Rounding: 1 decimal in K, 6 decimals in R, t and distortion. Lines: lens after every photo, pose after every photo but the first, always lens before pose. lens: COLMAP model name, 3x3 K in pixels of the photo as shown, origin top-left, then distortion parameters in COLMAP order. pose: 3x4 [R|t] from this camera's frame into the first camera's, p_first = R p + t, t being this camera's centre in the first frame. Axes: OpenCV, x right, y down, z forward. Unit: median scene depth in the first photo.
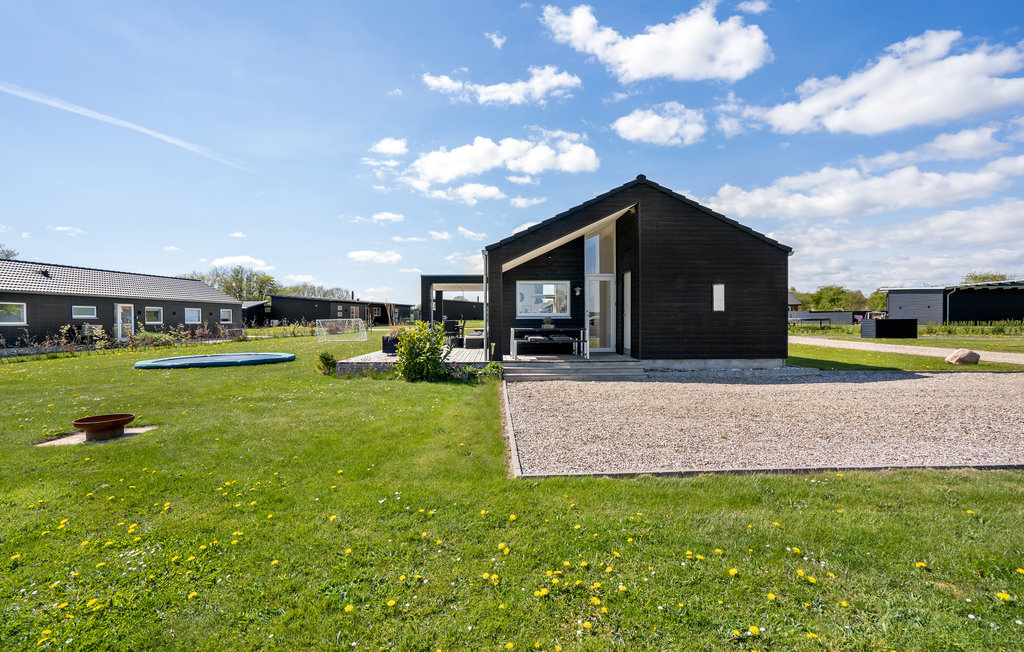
lens RADIAL K [[483.3, 0, 512.4], [0, 483.3, 329.8], [0, 0, 1]] dist [0.003364, 0.001226]
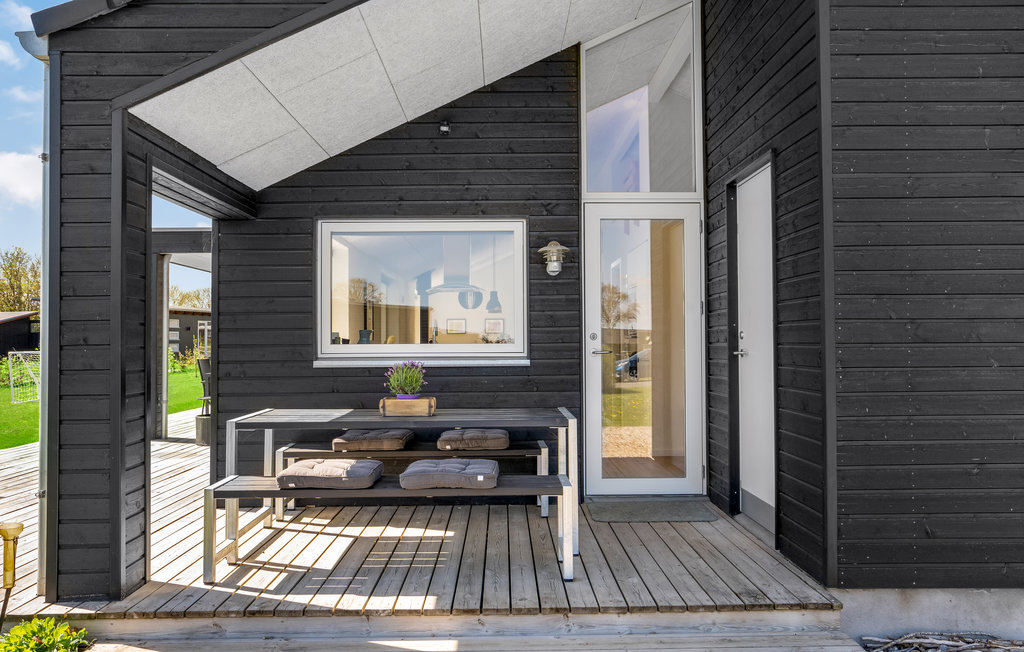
lens RADIAL K [[807.7, 0, 509.2], [0, 807.7, 322.2], [0, 0, 1]] dist [-0.004585, -0.002701]
pose [[0.999778, -0.003116, -0.020840, 0.120017], [0.002137, 0.998901, -0.046827, -0.026242], [0.020963, 0.046772, 0.998686, 0.573840]]
